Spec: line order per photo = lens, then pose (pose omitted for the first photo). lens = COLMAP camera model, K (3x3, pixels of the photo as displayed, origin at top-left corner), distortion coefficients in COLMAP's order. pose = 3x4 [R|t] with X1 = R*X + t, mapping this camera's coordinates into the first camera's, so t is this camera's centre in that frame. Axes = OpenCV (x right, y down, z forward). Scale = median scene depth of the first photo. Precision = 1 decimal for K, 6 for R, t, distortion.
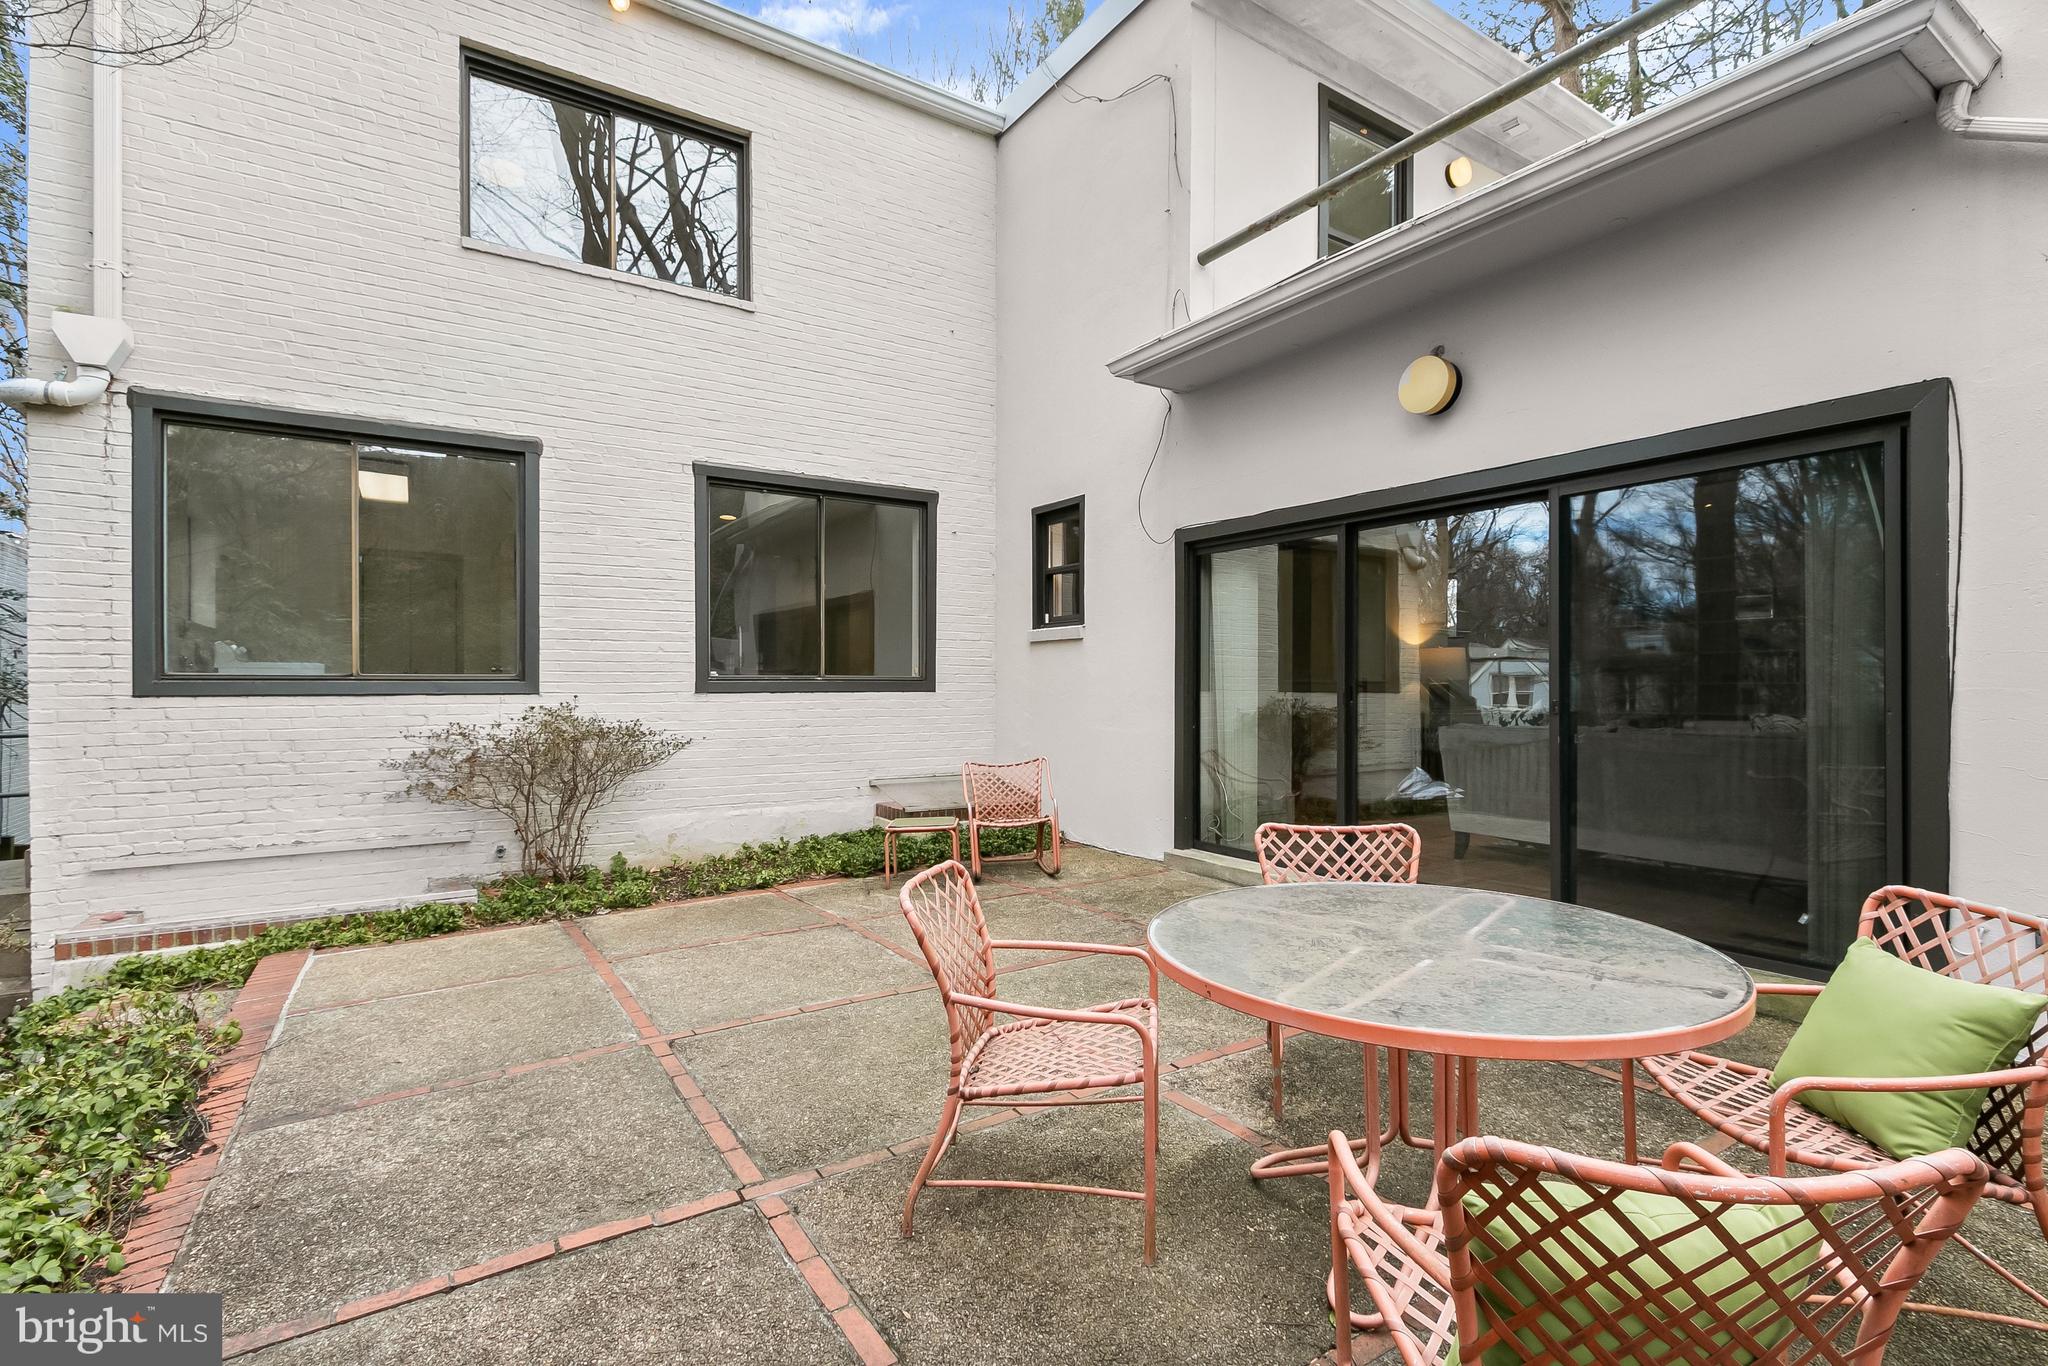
lens RADIAL K [[933.4, 0, 1022.6], [0, 933.4, 676.1], [0, 0, 1]] dist [0.023685, 0.000852]
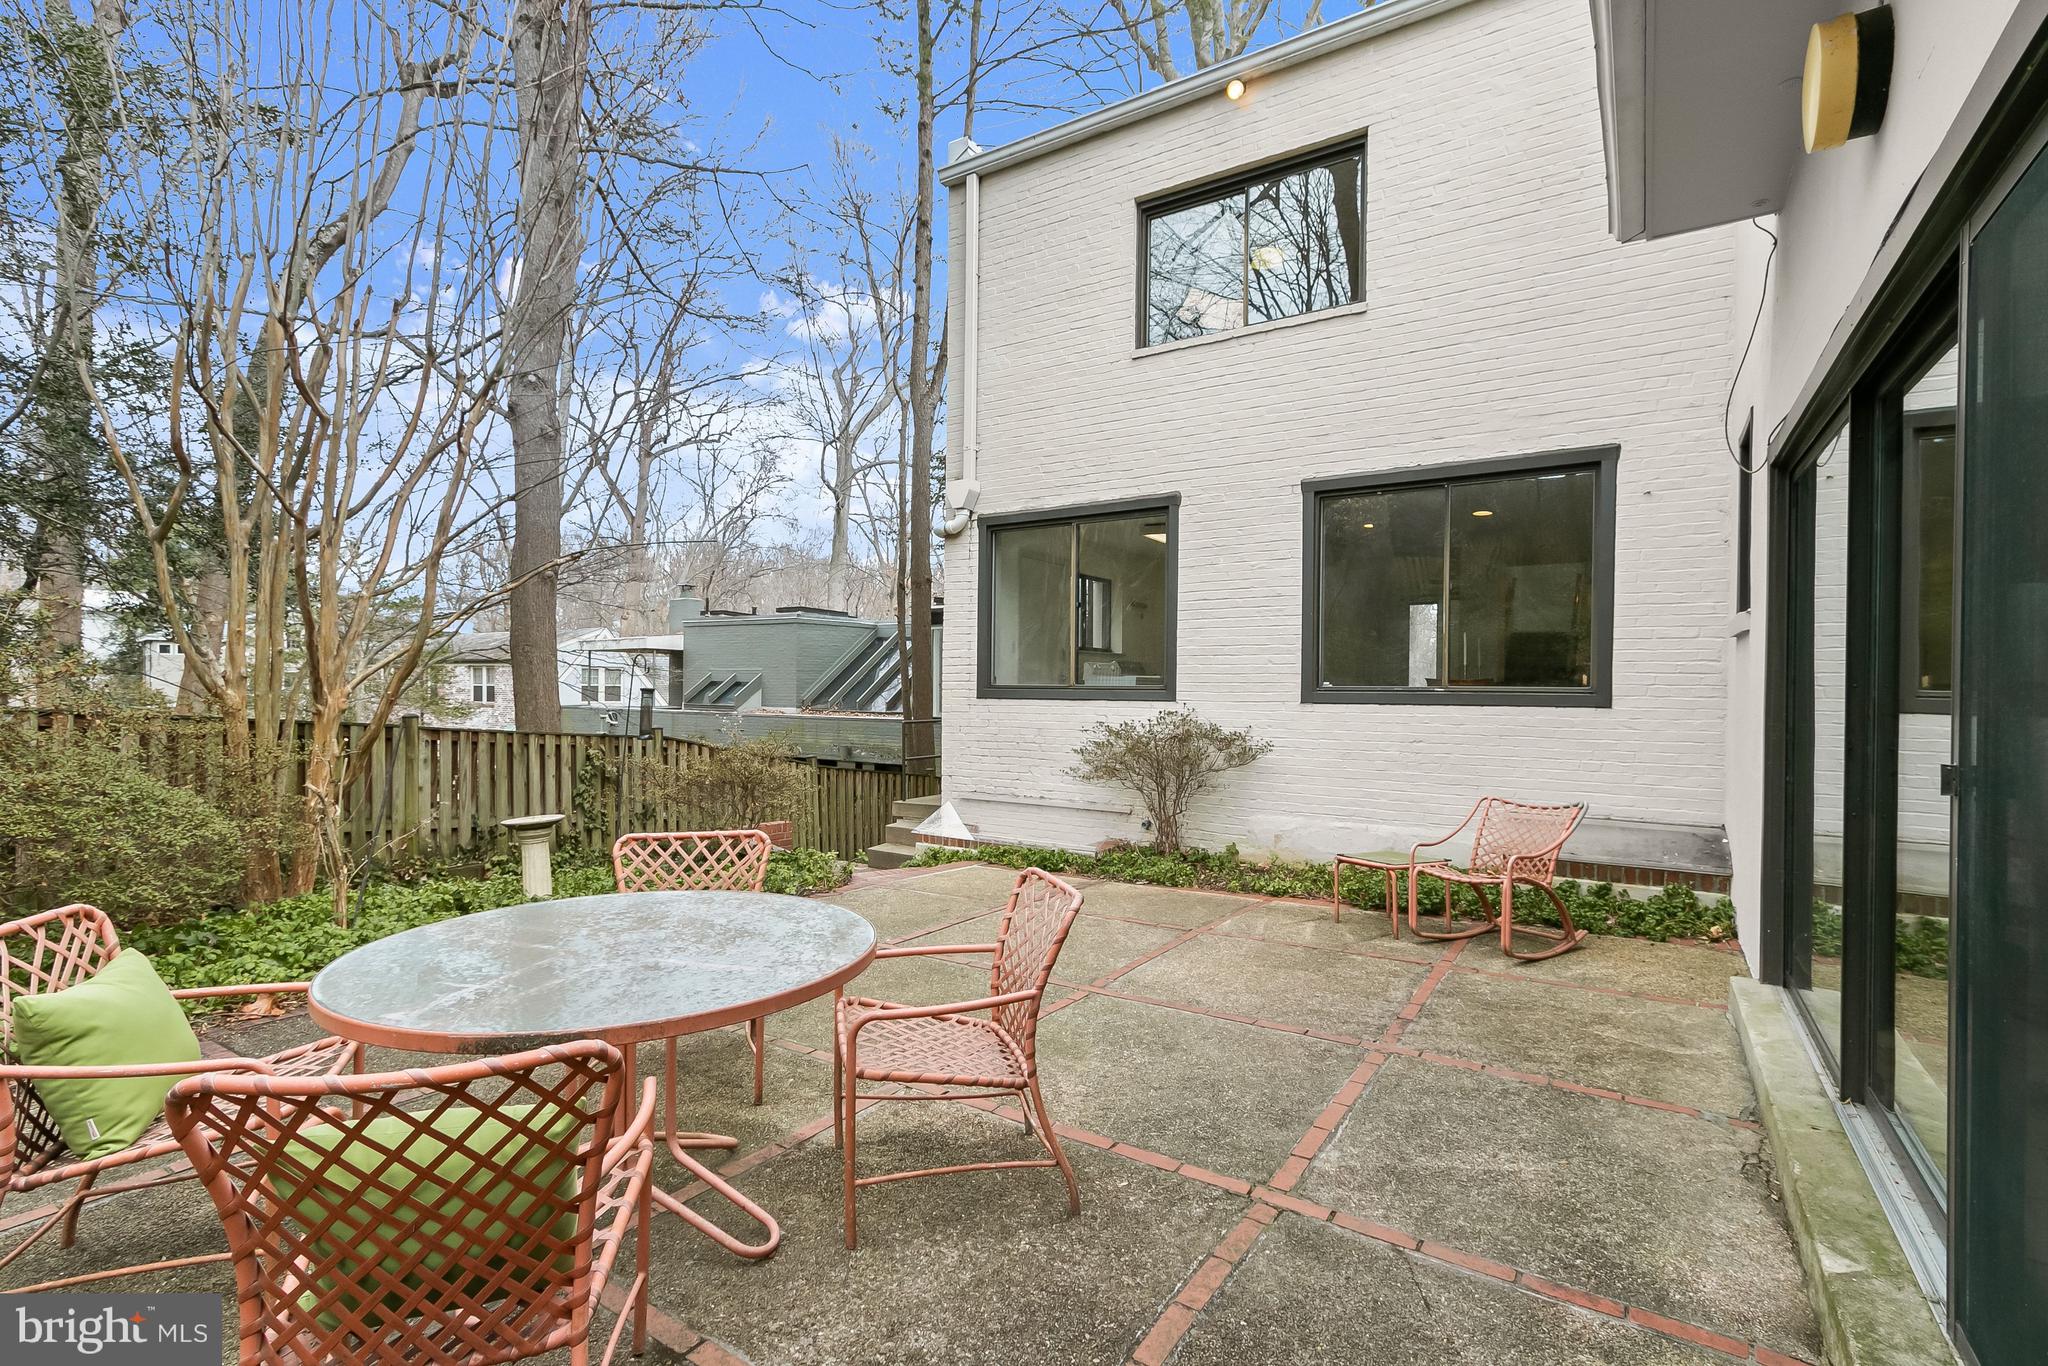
lens RADIAL K [[933.4, 0, 1028.1], [0, 933.4, 685.7], [0, 0, 1]] dist [0.023685, 0.000852]
pose [[0.434906, -0.002333, -0.900473, 0.491851], [-0.004744, 0.999977, -0.004882, 0.005848], [0.900463, 0.006396, 0.434885, 0.298828]]
